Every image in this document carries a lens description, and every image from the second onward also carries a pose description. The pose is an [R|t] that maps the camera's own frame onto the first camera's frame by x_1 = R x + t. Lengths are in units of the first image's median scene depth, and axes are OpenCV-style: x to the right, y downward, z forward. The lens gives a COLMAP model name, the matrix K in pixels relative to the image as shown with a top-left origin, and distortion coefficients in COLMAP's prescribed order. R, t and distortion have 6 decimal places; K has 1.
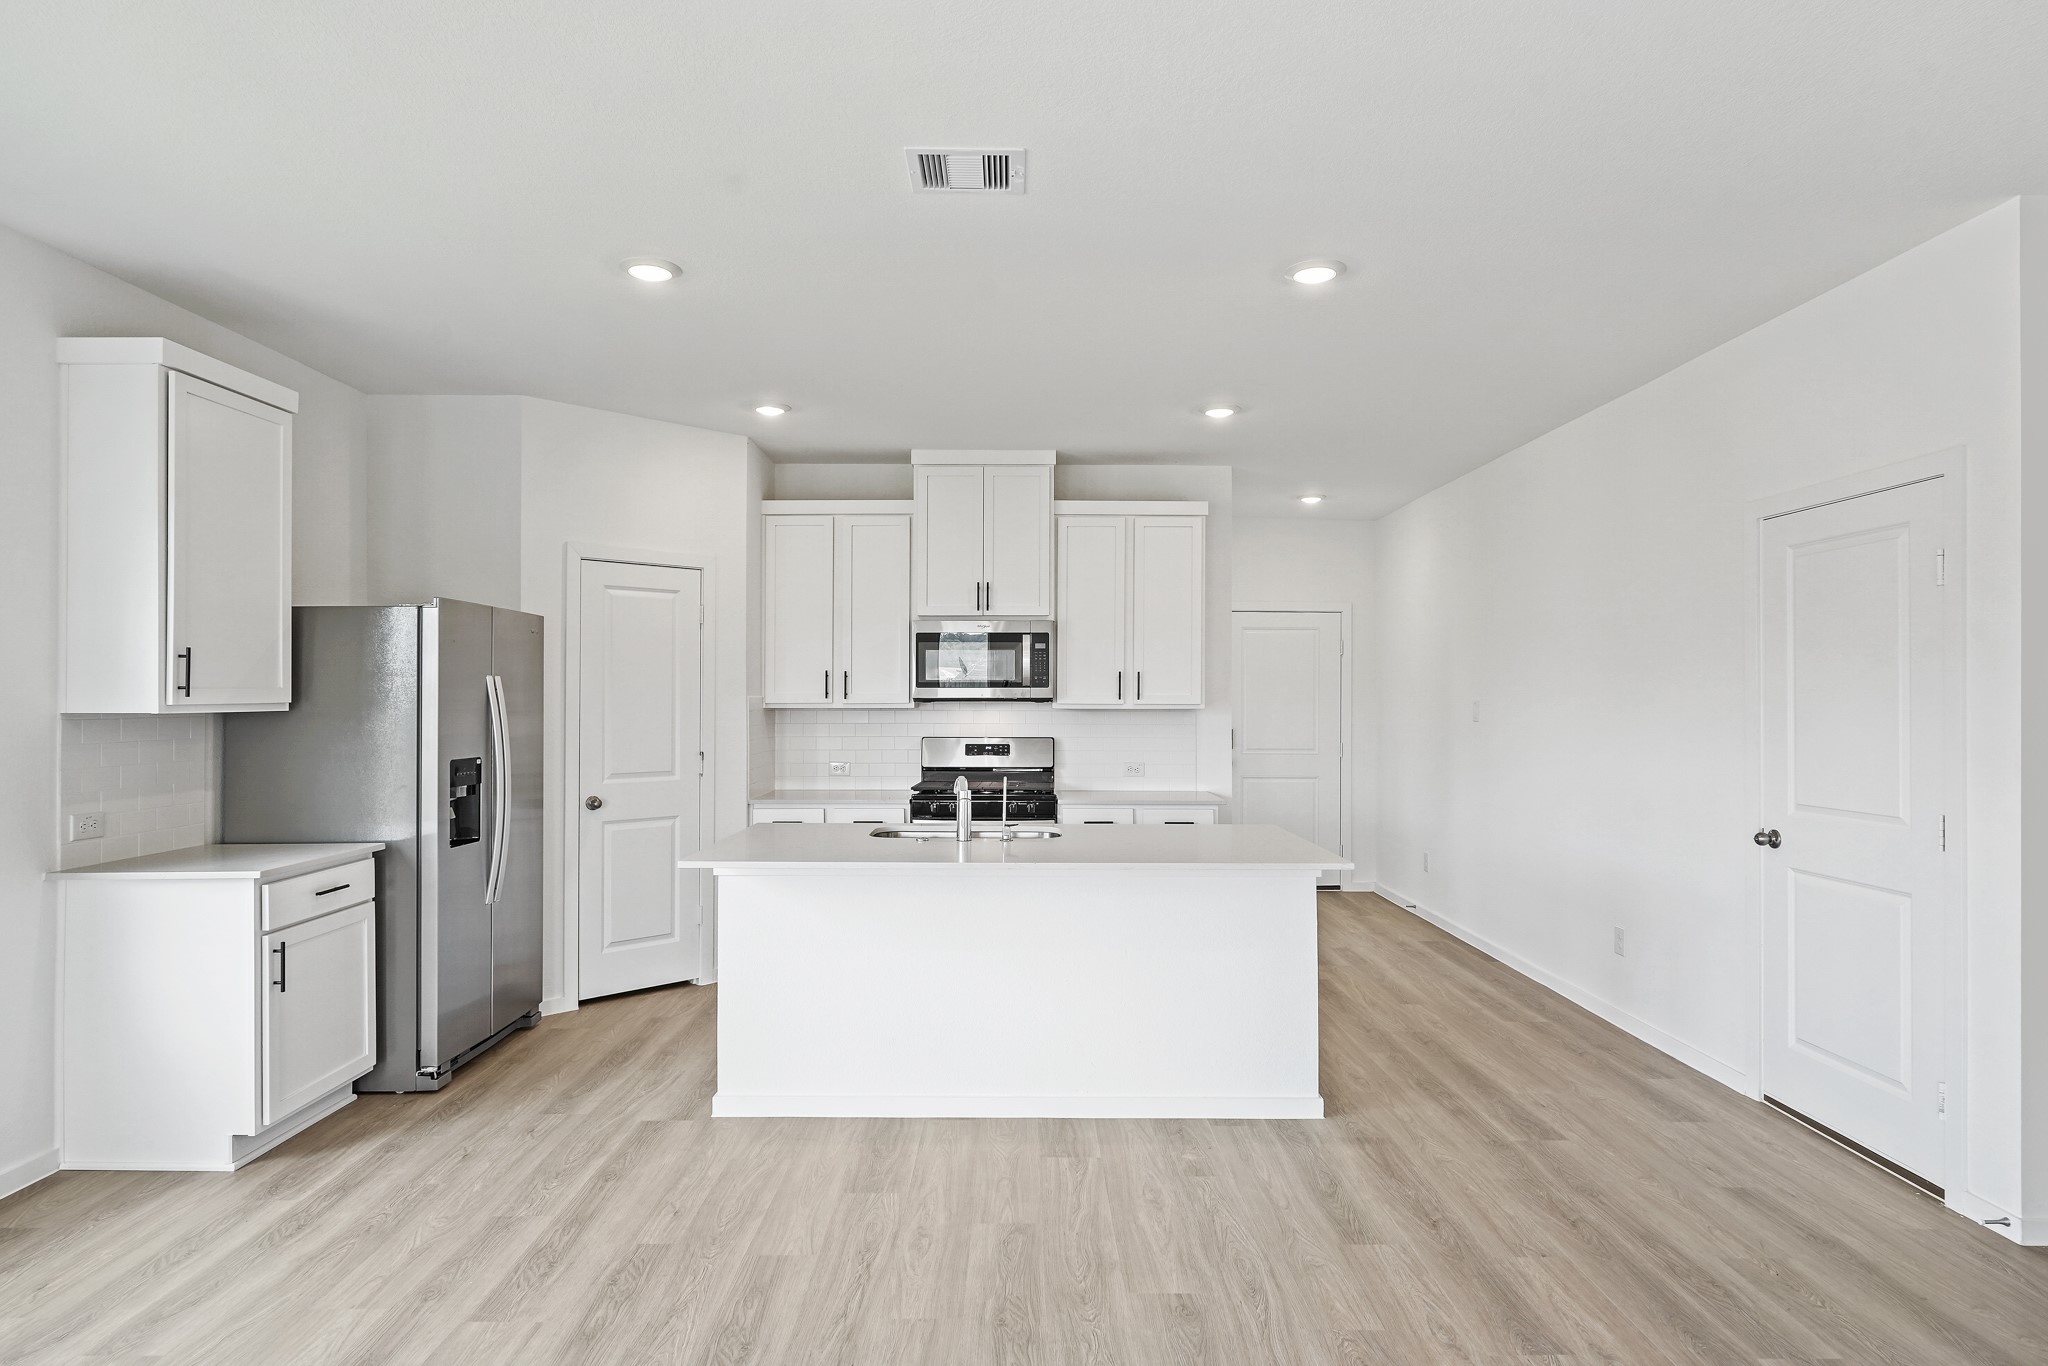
lens RADIAL K [[1160.6, 0, 1023.4], [0, 1160.6, 689.9], [0, 0, 1]] dist [-0.004157, 0.001462]
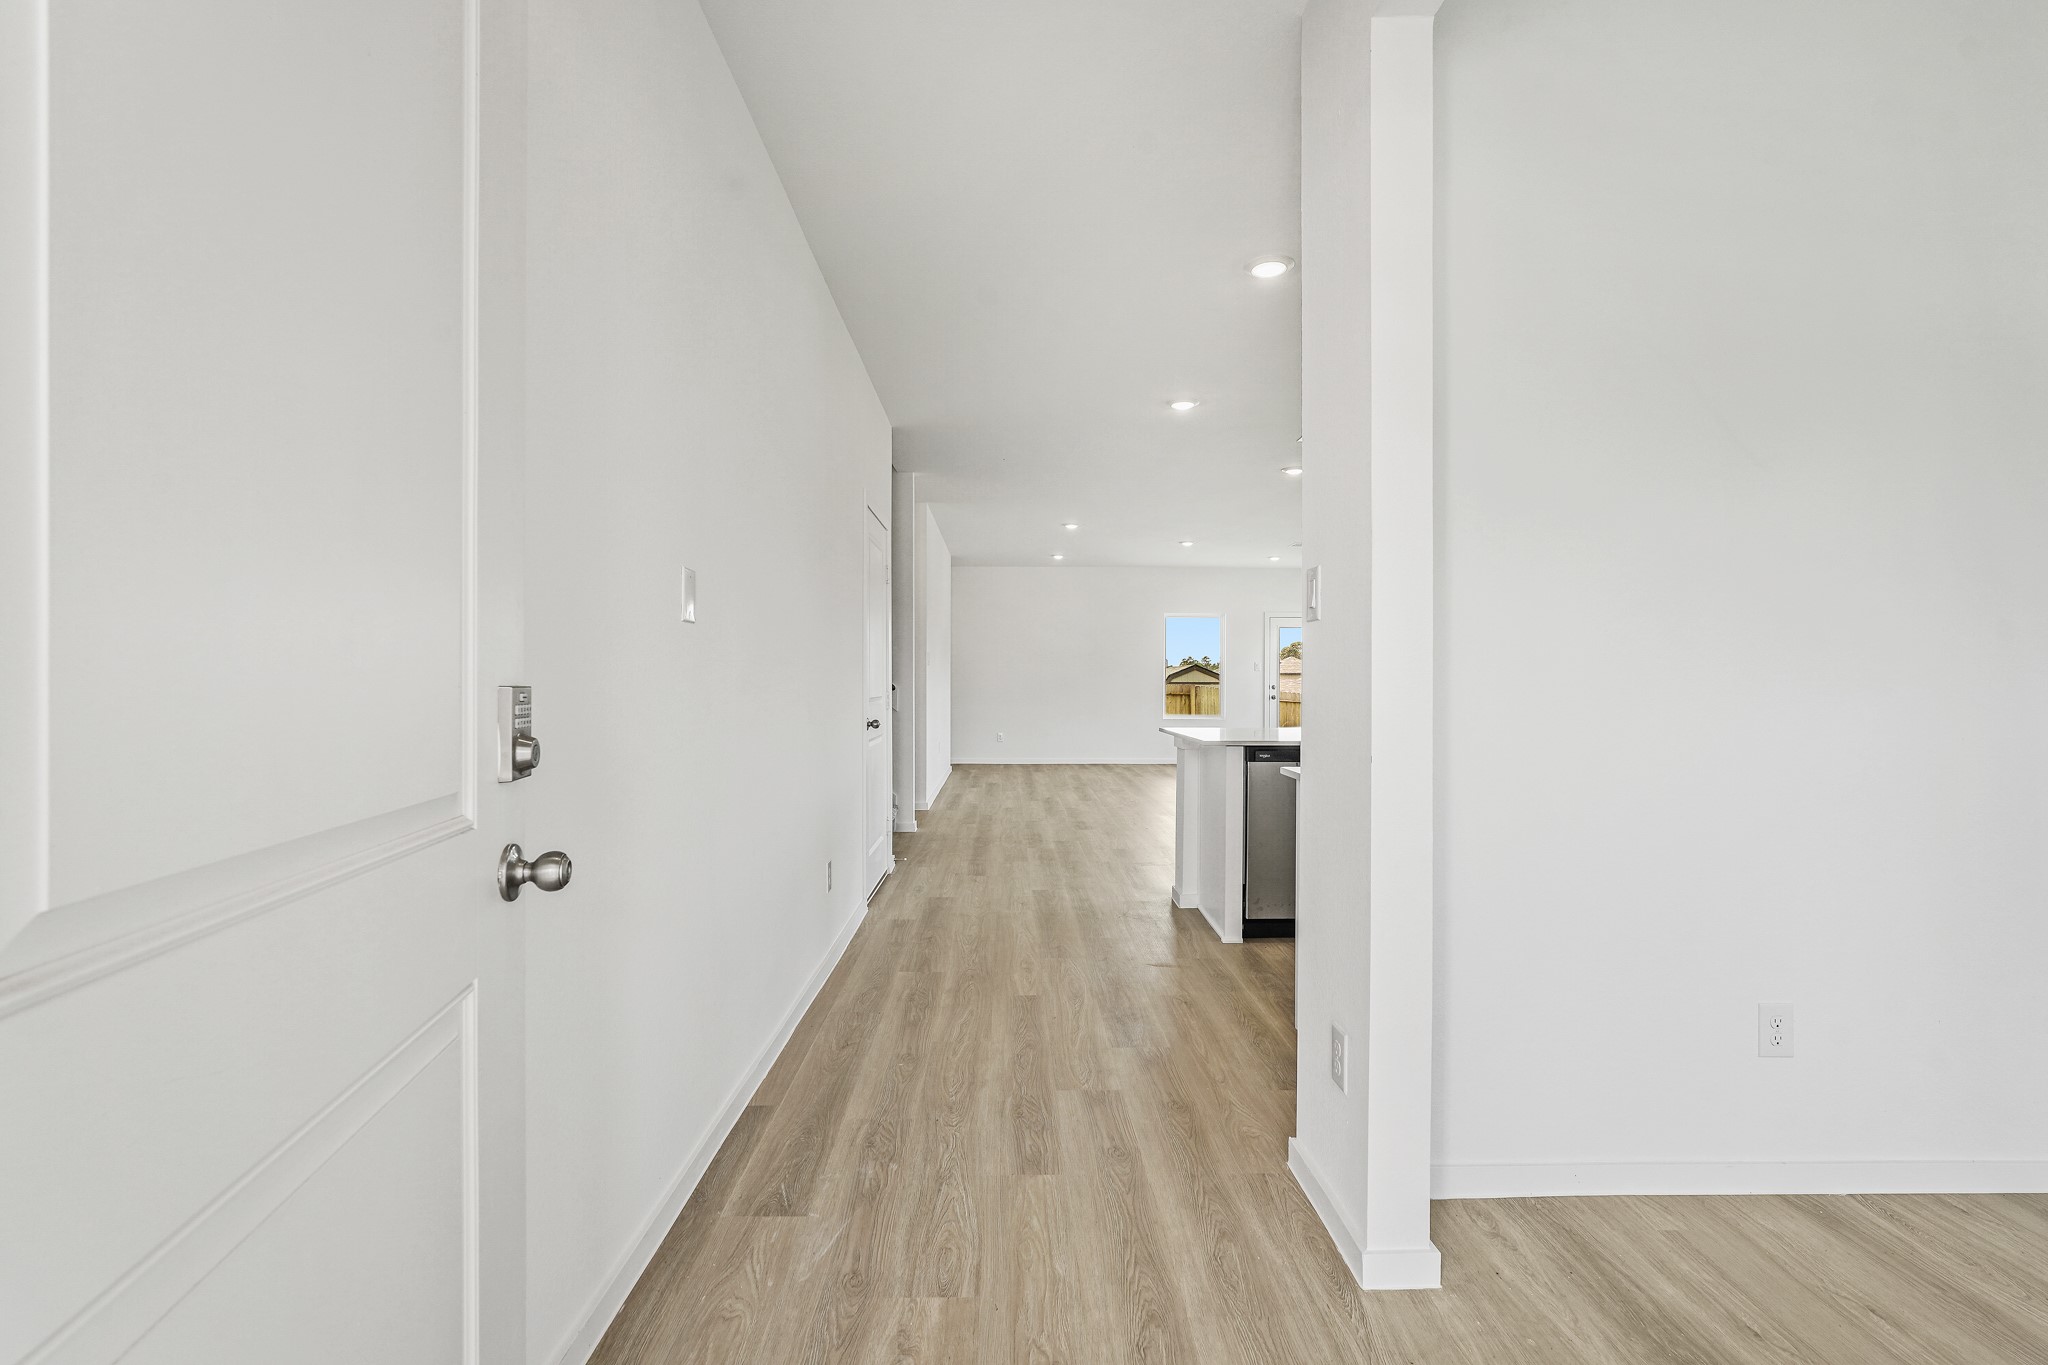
lens RADIAL K [[918.1, 0, 1029.1], [0, 918.1, 691.6], [0, 0, 1]] dist [-0.001876, 0.000157]
pose [[-0.999715, -0.002114, -0.023772, 0.448794], [-0.002175, 0.999994, 0.002524, 0.078679], [0.023766, 0.002575, -0.999714, 2.092993]]
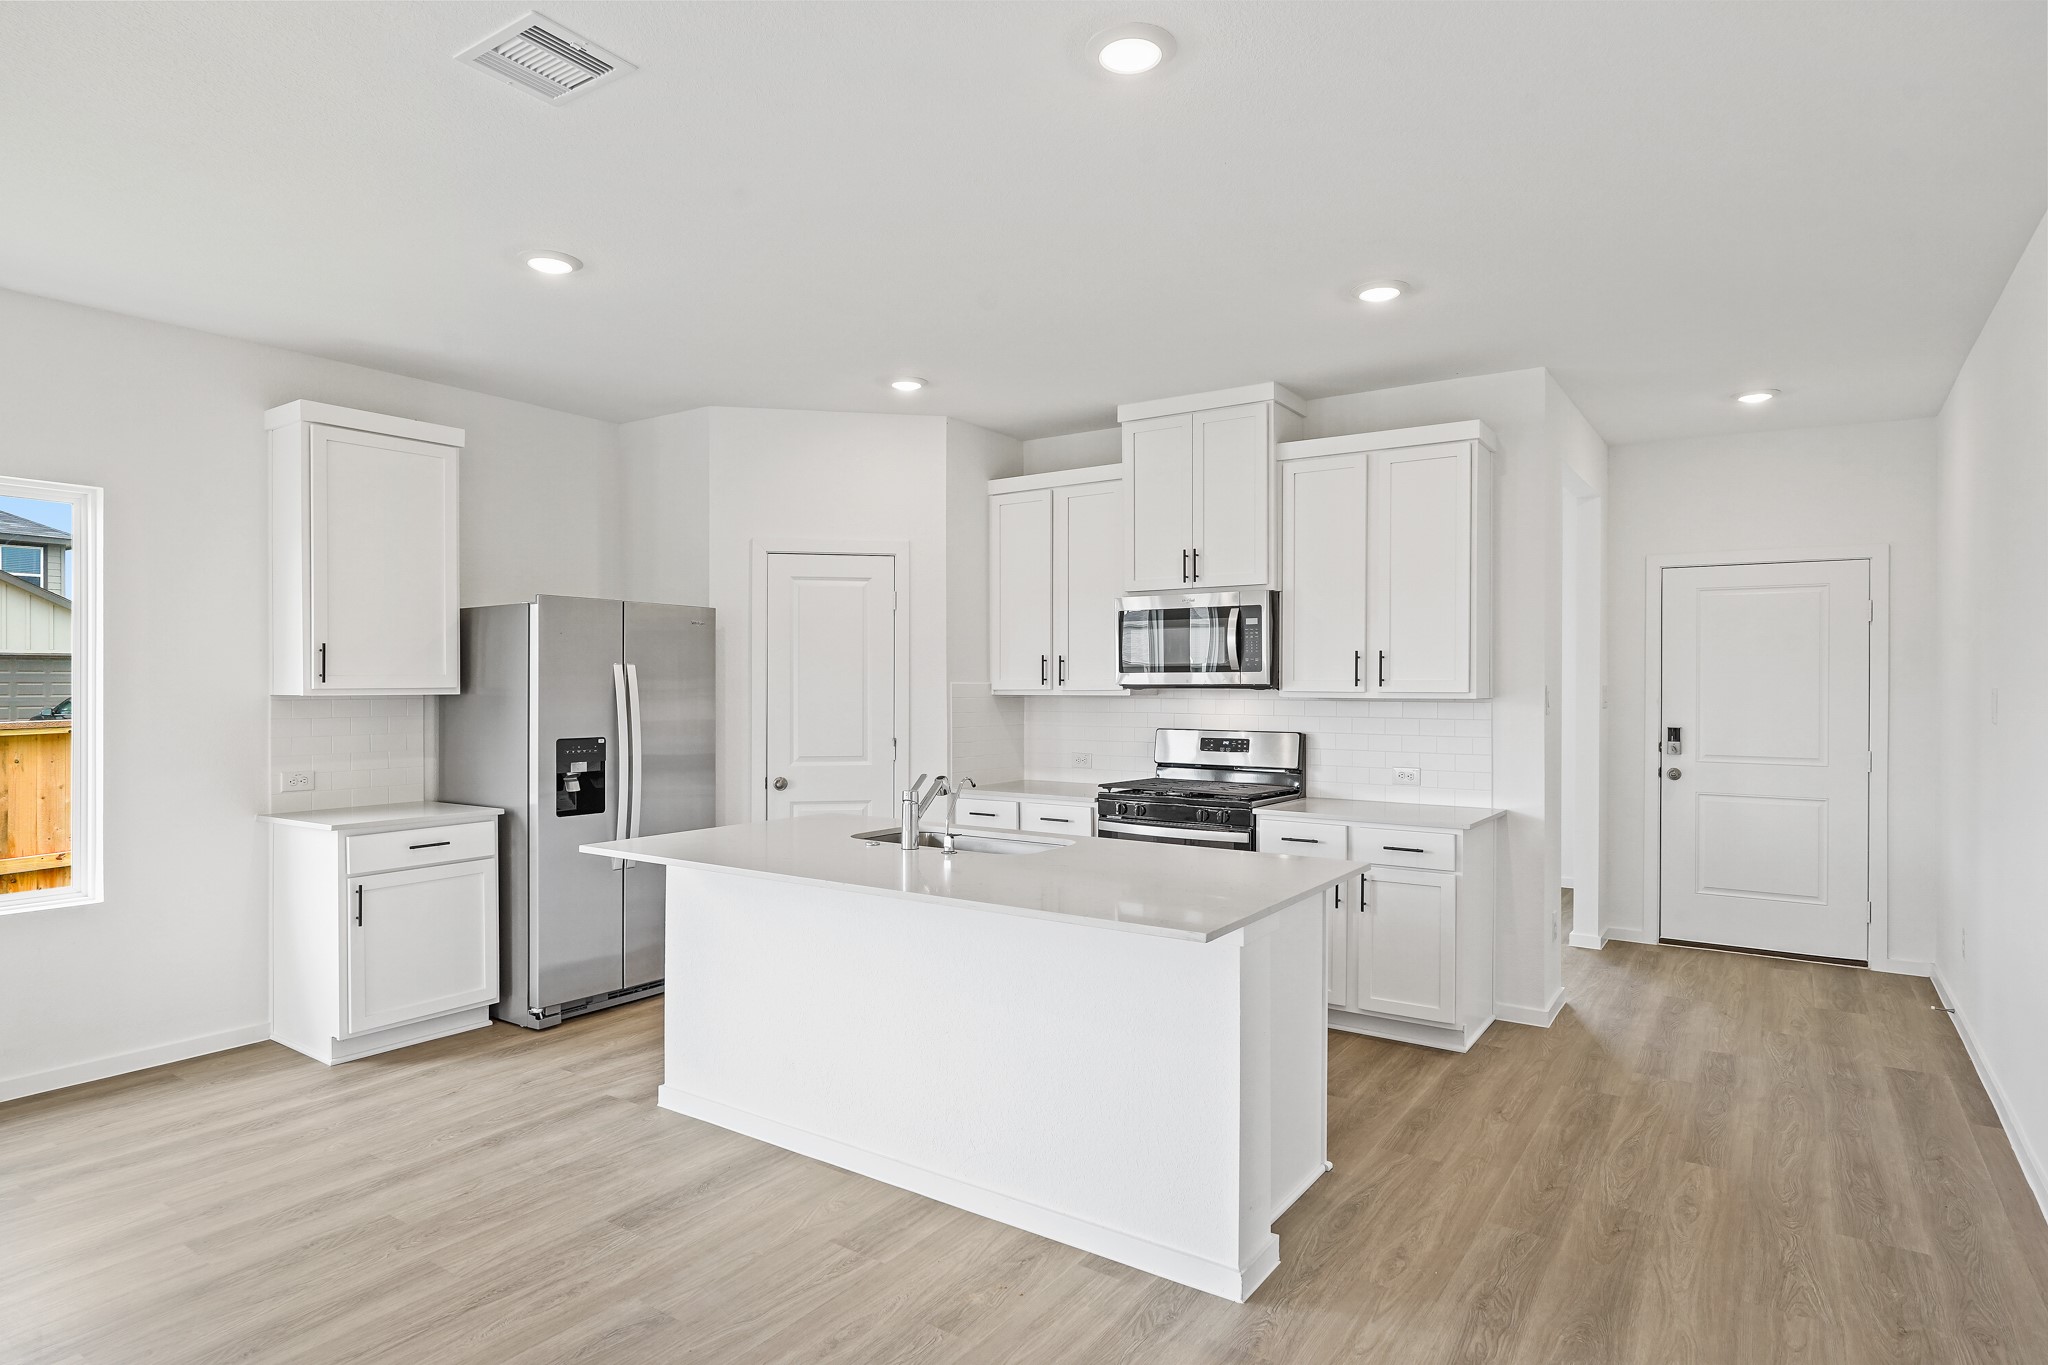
lens RADIAL K [[1121.1, 0, 1002.6], [0, 1121.1, 686.6], [0, 0, 1]] dist [-0.003130, 0.001160]
pose [[0.818091, 0.001210, -0.575087, 0.482552], [0.003014, 0.999975, 0.006392, 0.004159], [0.575081, -0.006962, 0.818067, 0.357645]]
